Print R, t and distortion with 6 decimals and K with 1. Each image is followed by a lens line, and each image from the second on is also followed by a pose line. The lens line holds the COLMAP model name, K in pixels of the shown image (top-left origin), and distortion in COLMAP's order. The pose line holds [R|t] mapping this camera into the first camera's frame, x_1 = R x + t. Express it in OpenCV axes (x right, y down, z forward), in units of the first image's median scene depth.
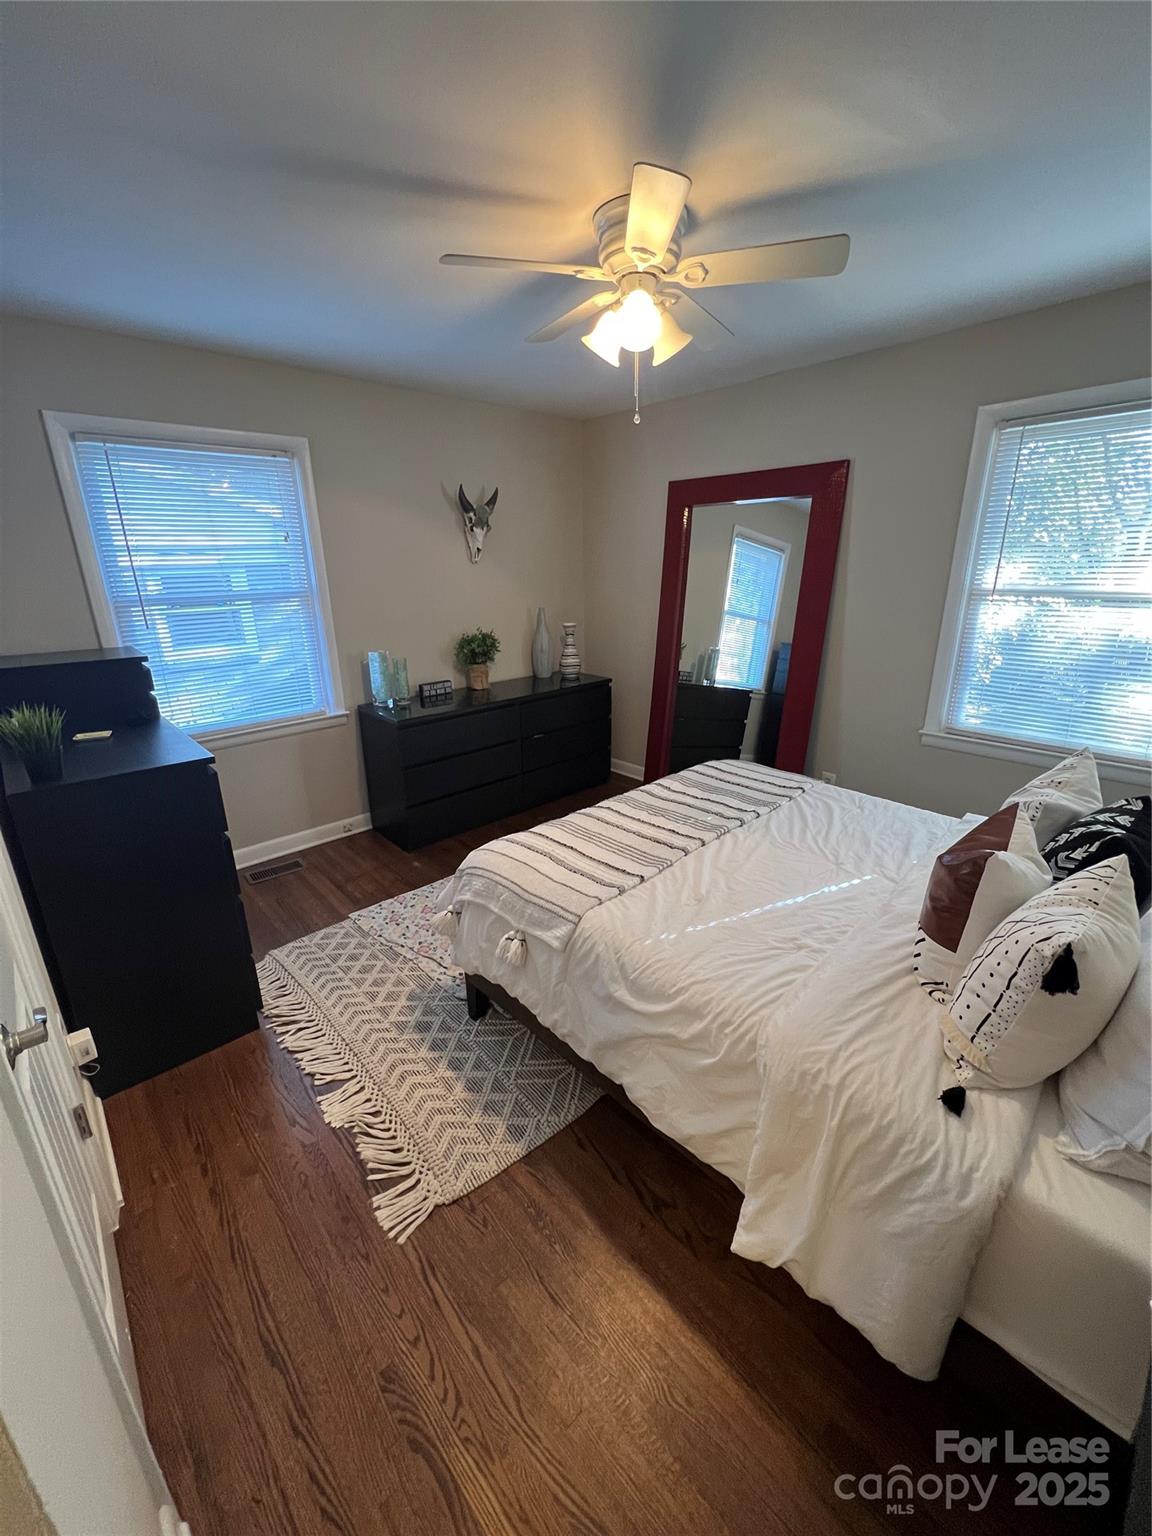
lens RADIAL K [[612.6, 0, 578.1], [0, 612.6, 762.8], [0, 0, 1]] dist [-0.002016, -0.000136]
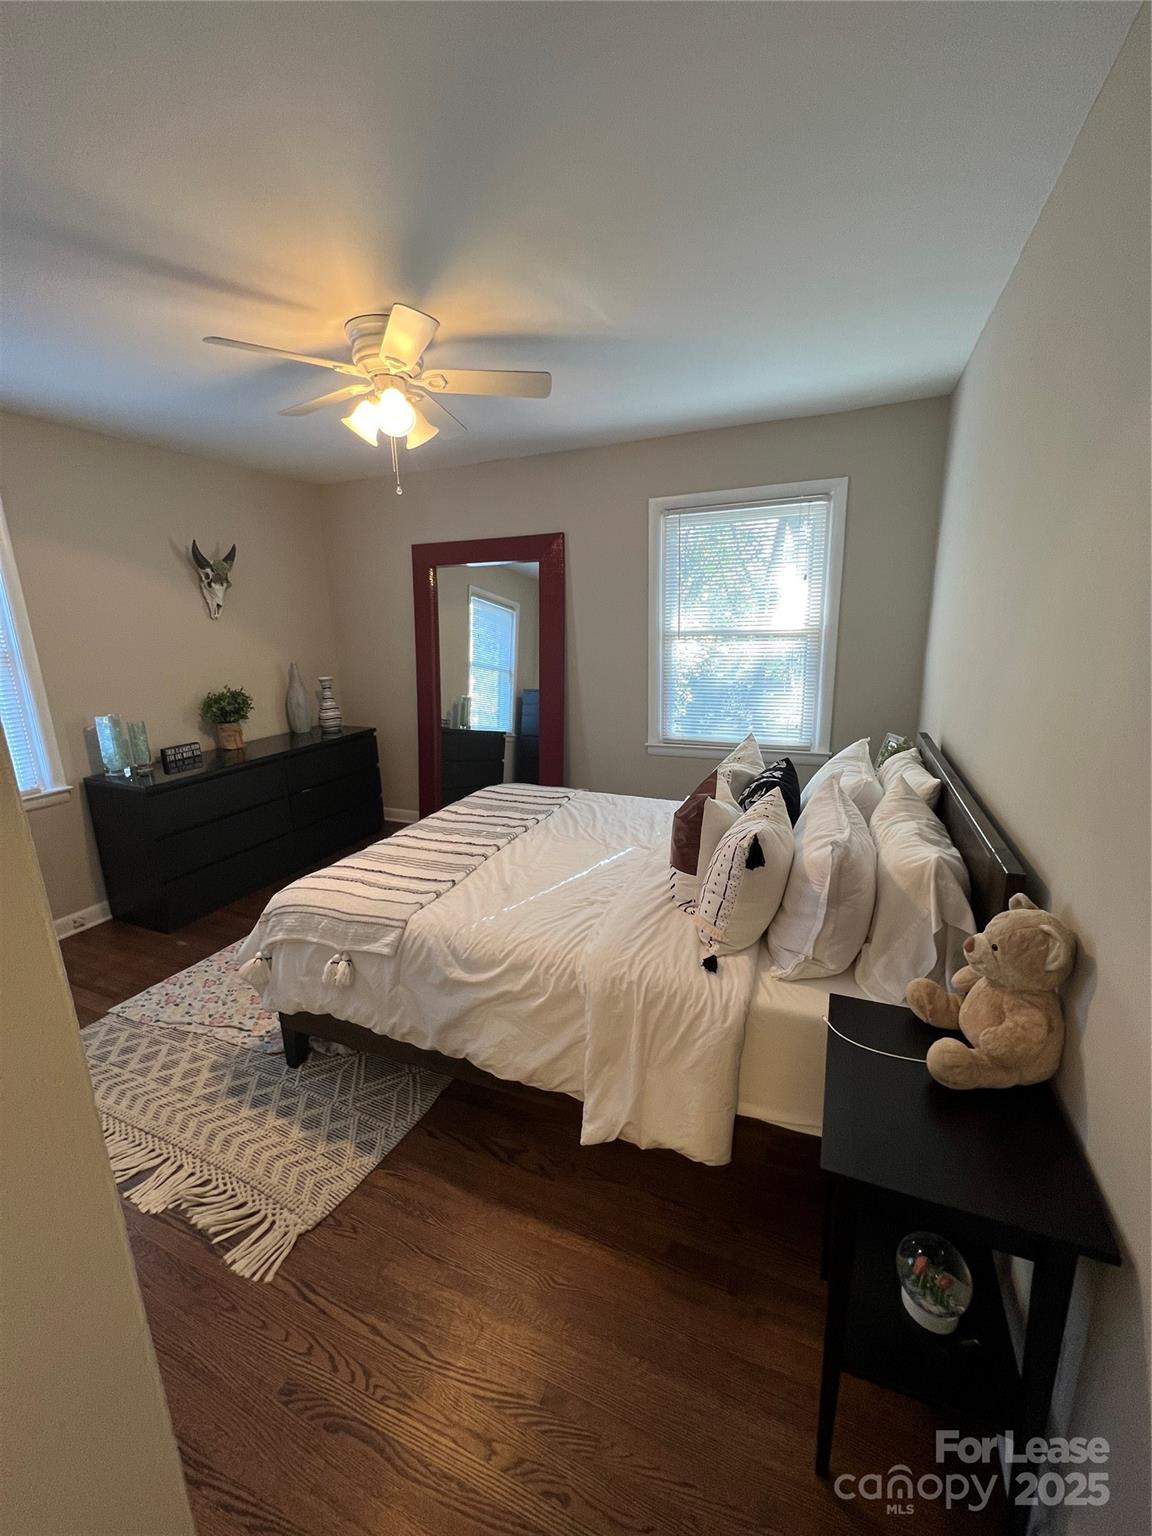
lens RADIAL K [[612.6, 0, 578.1], [0, 612.6, 762.8], [0, 0, 1]] dist [-0.002016, -0.000136]
pose [[0.912342, -0.103855, 0.396038, -0.107066], [0.140338, 0.988020, -0.064198, 0.074217], [-0.384626, 0.114149, 0.915987, -0.141941]]
